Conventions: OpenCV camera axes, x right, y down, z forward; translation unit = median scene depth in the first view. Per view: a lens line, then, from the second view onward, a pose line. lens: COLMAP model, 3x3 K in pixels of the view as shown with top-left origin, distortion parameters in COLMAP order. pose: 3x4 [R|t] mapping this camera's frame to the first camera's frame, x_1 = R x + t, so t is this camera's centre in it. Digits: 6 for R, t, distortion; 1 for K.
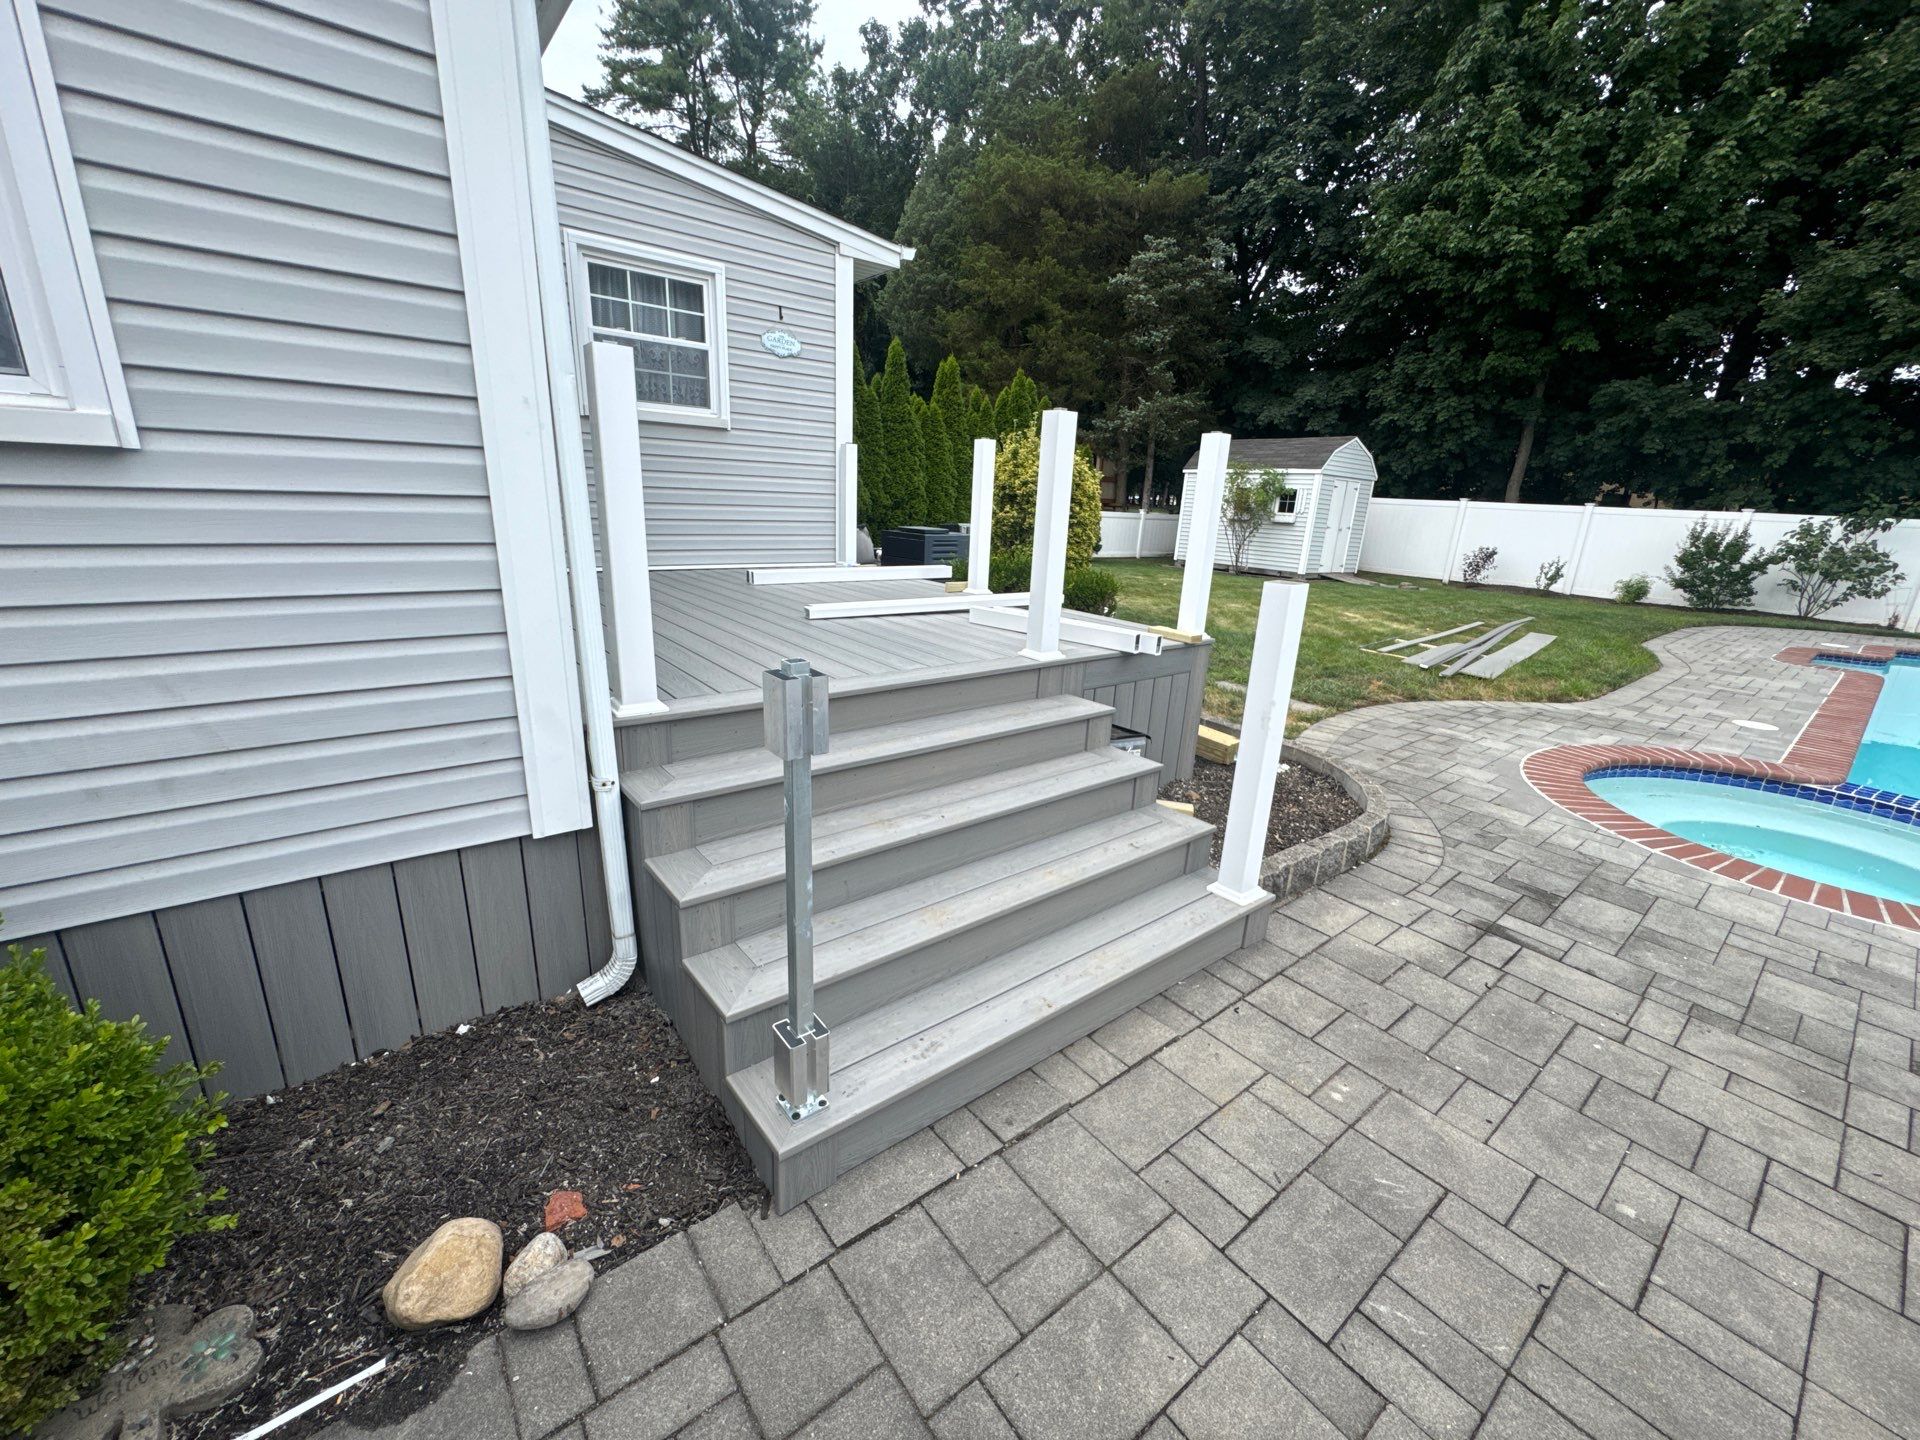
lens RADIAL K [[767.0, 0, 959.6], [0, 767.0, 717.0], [0, 0, 1]] dist [-0.004131, 0.000461]
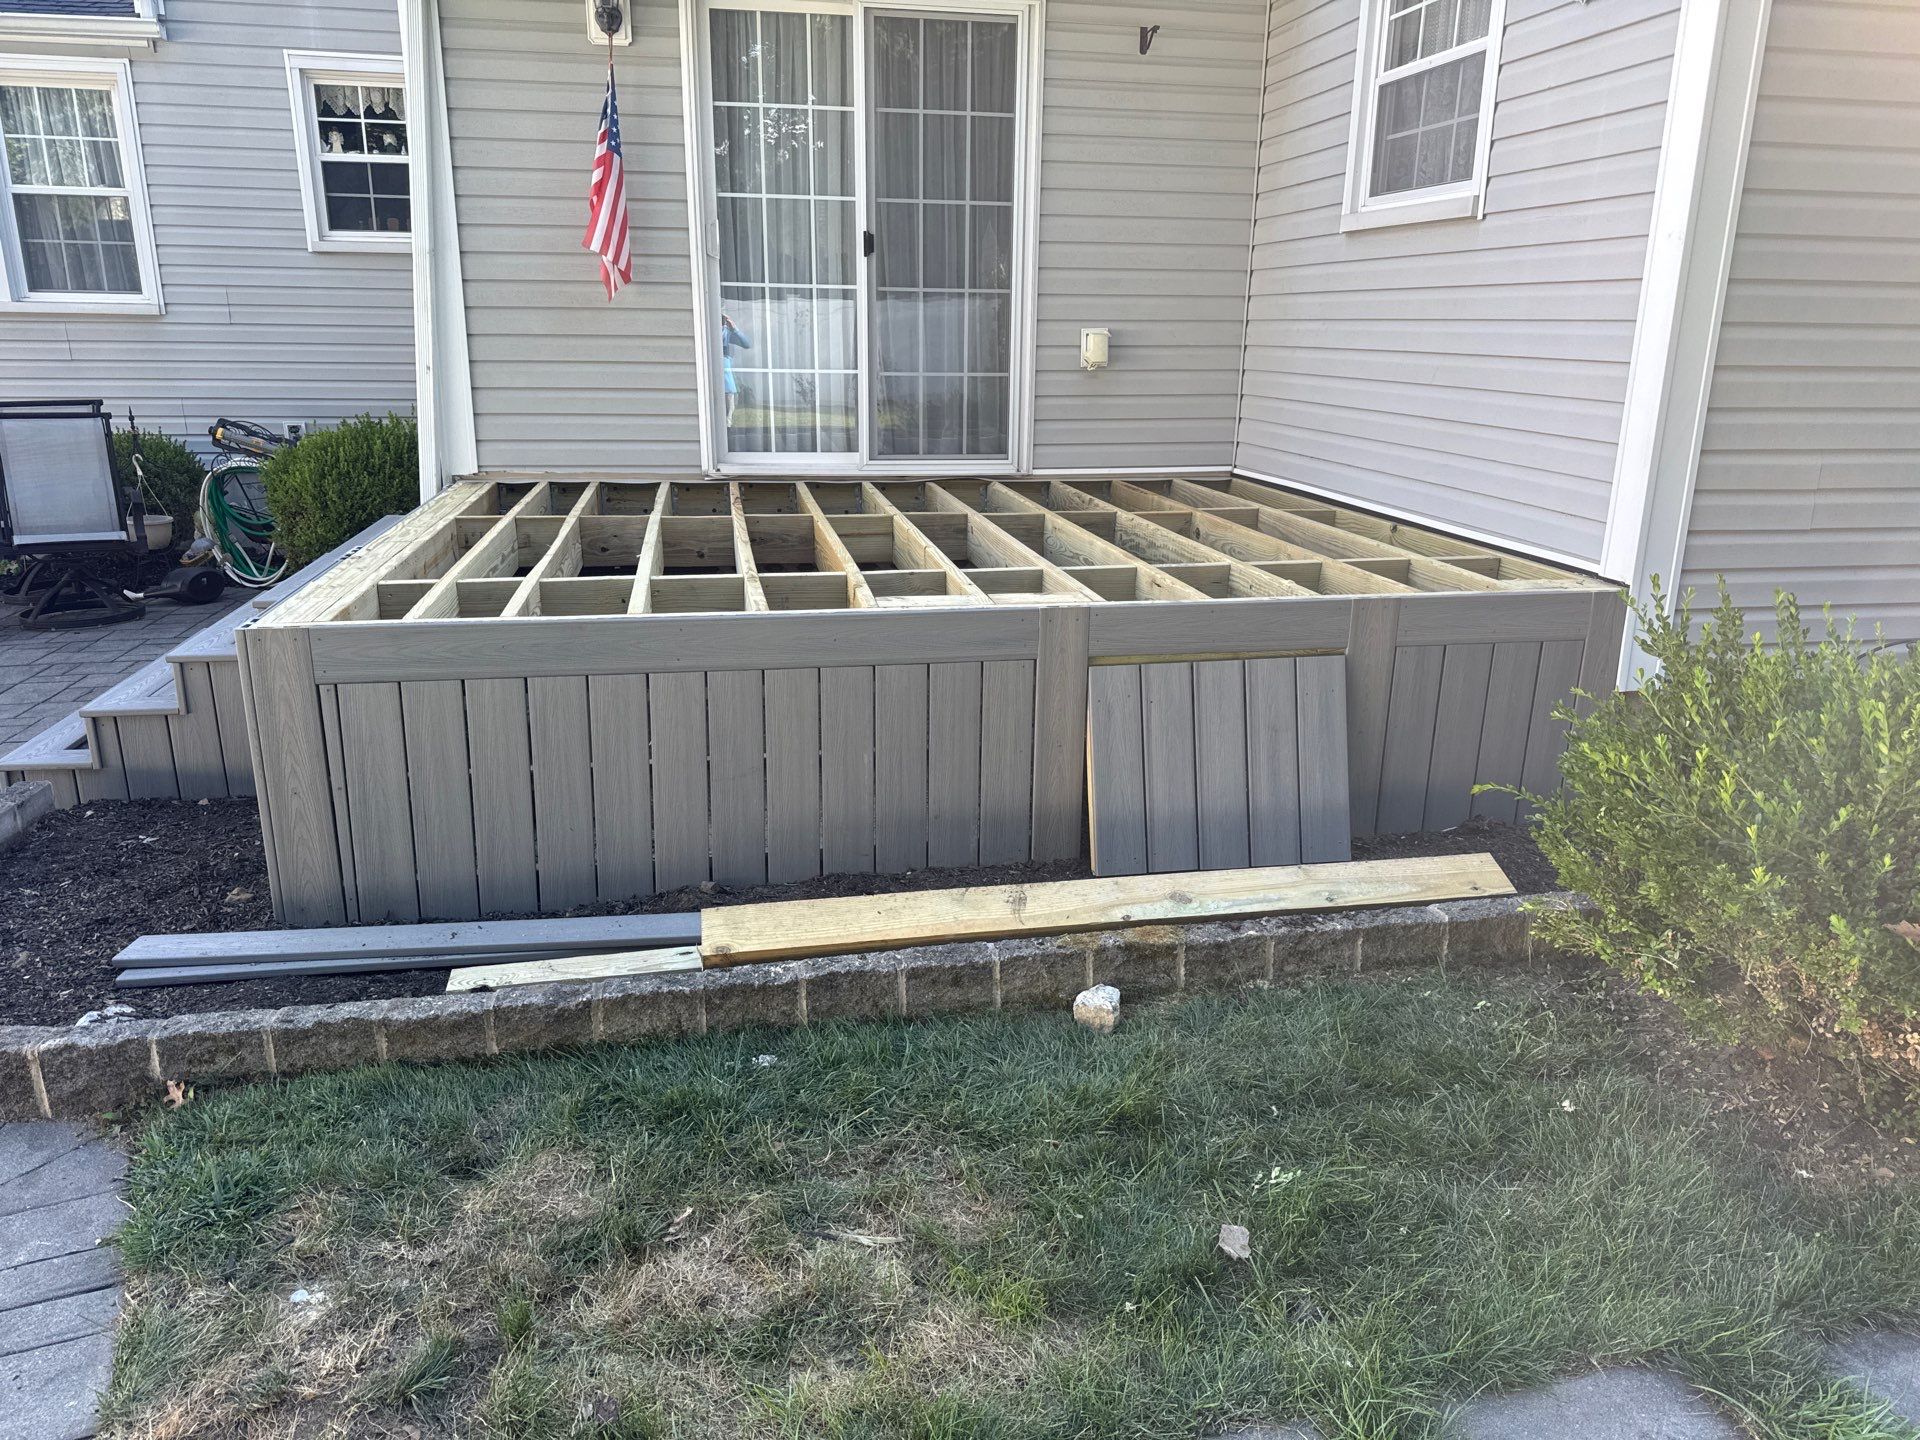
lens RADIAL K [[1362.4, 0, 960.6], [0, 1362.4, 720.9], [0, 0, 1]] dist [0.026153, -0.030948]
pose [[-0.466616, 0.199869, -0.861581, 0.580397], [-0.281633, 0.889851, 0.358954, -0.319047], [0.838423, 0.410143, -0.358929, 1.161271]]
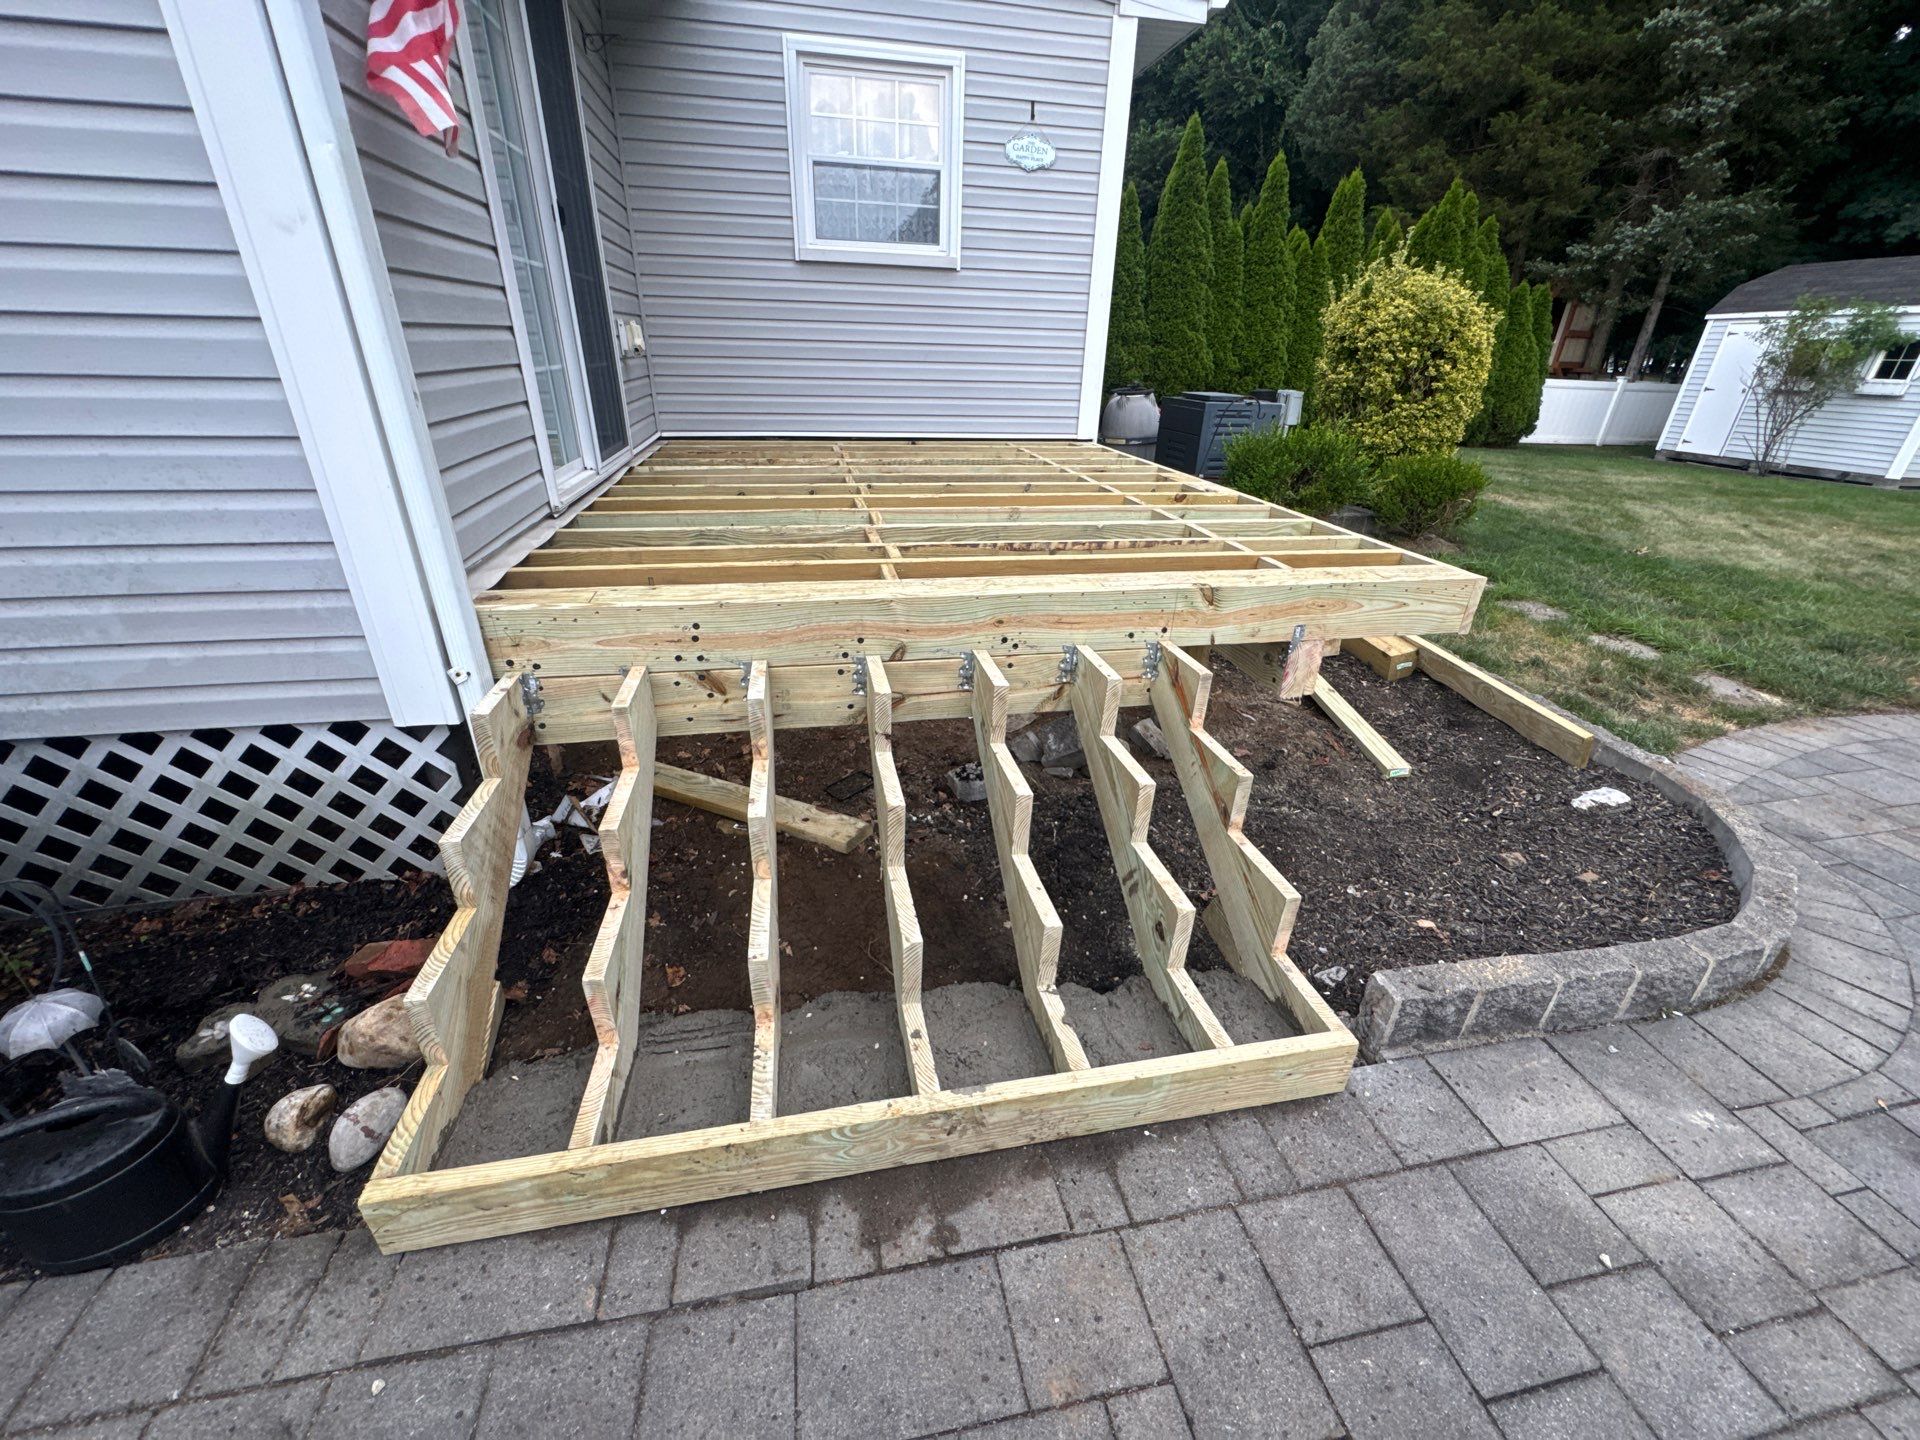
lens RADIAL K [[767.0, 0, 959.5], [0, 767.0, 717.3], [0, 0, 1]] dist [-0.004131, 0.000461]
pose [[0.890425, 0.178523, -0.418656, 0.152375], [-0.115034, 0.978271, 0.172491, -0.031428], [0.440352, -0.105430, 0.891613, 0.180304]]
